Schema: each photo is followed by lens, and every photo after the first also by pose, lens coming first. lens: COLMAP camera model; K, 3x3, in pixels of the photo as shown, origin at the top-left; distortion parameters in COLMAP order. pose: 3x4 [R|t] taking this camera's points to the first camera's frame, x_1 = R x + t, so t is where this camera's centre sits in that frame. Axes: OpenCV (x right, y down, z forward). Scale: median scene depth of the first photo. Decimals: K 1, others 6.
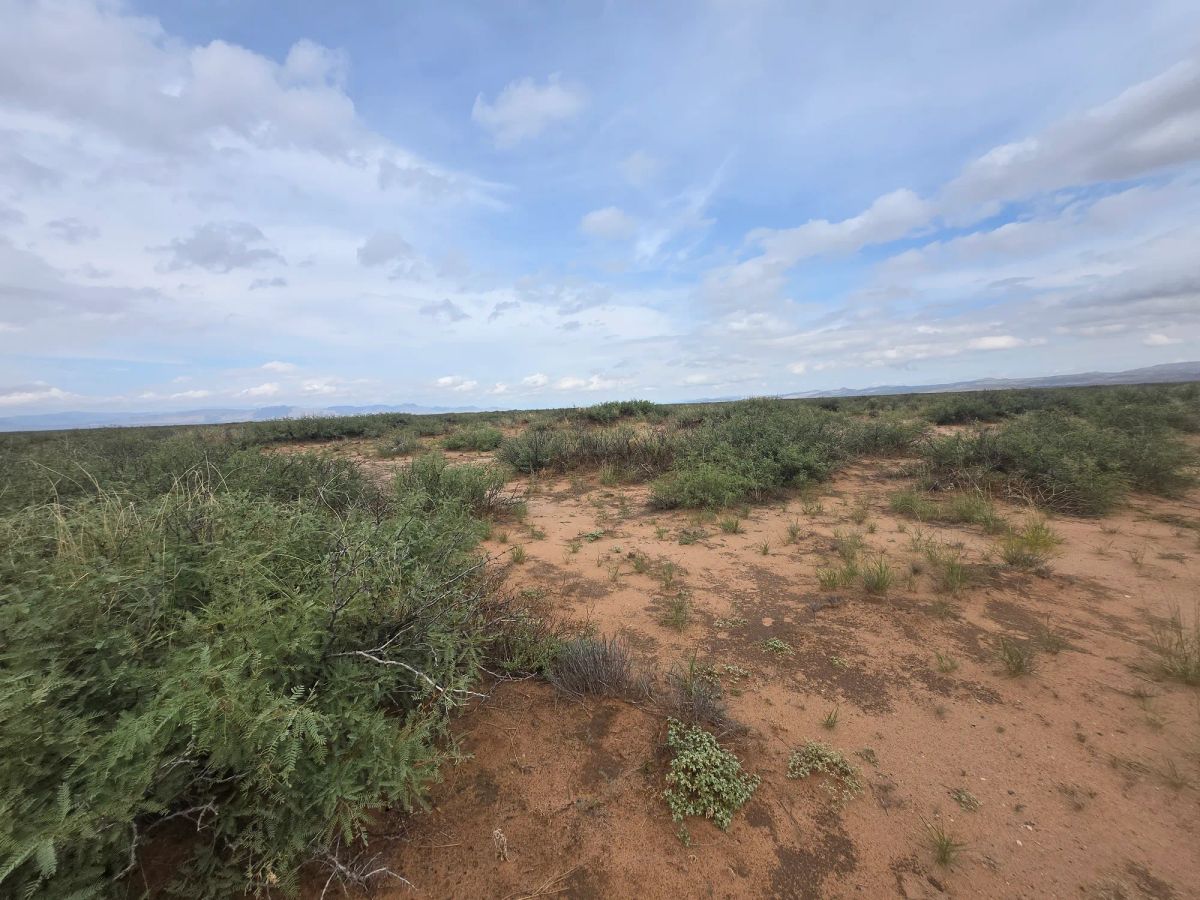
lens RADIAL K [[468.2, 0, 588.4], [0, 468.2, 448.8], [0, 0, 1]] dist [-0.001678, -0.000483]
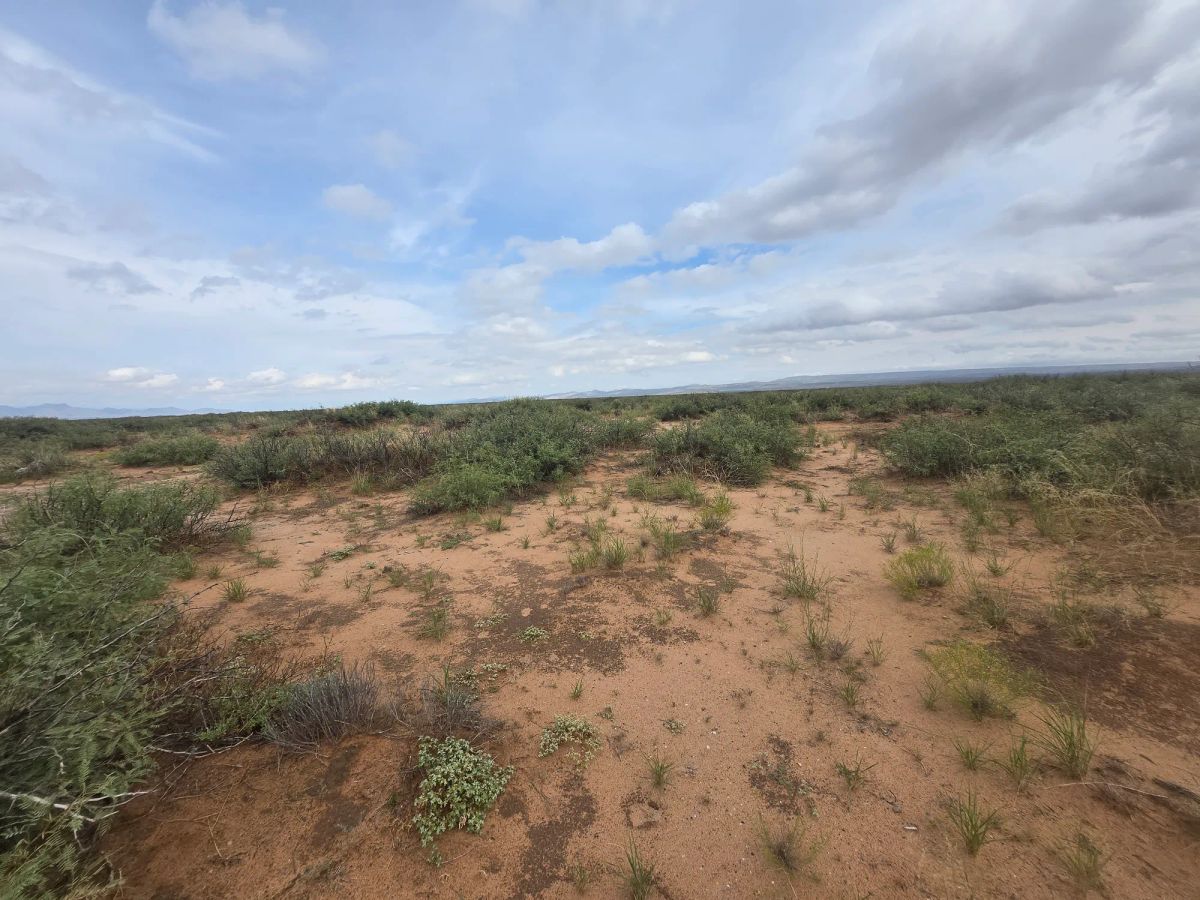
lens RADIAL K [[468.2, 0, 588.4], [0, 468.2, 448.8], [0, 0, 1]] dist [-0.001678, -0.000483]
pose [[0.886766, -0.043898, 0.460130, 0.030440], [0.044191, 0.998972, 0.010140, -0.000257], [-0.460102, 0.011342, 0.887794, 0.000606]]
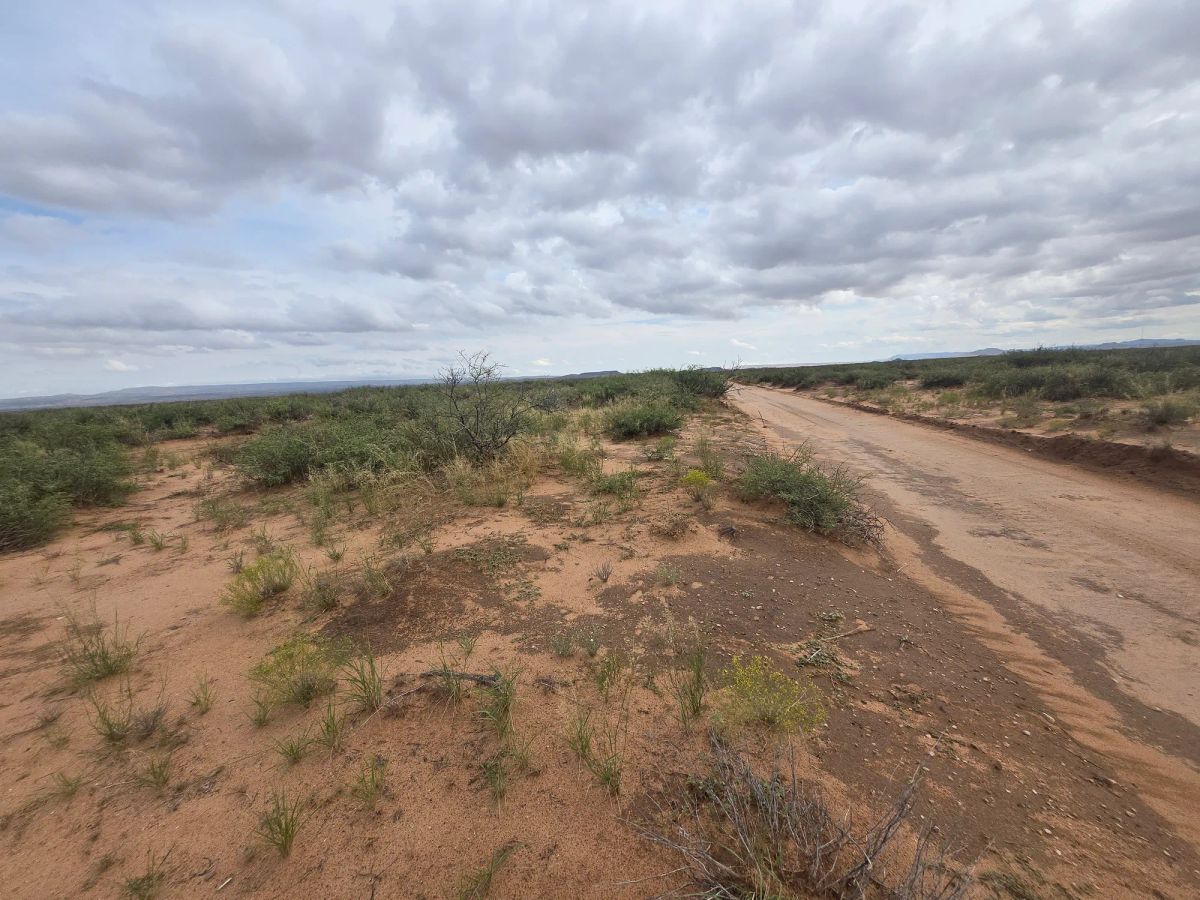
lens RADIAL K [[468.2, 0, 588.4], [0, 468.2, 448.8], [0, 0, 1]] dist [-0.001678, -0.000483]
pose [[-0.081537, -0.101630, 0.991475, 0.106693], [0.147590, 0.982589, 0.112857, 0.016556], [-0.985682, 0.155533, -0.065117, -0.070122]]
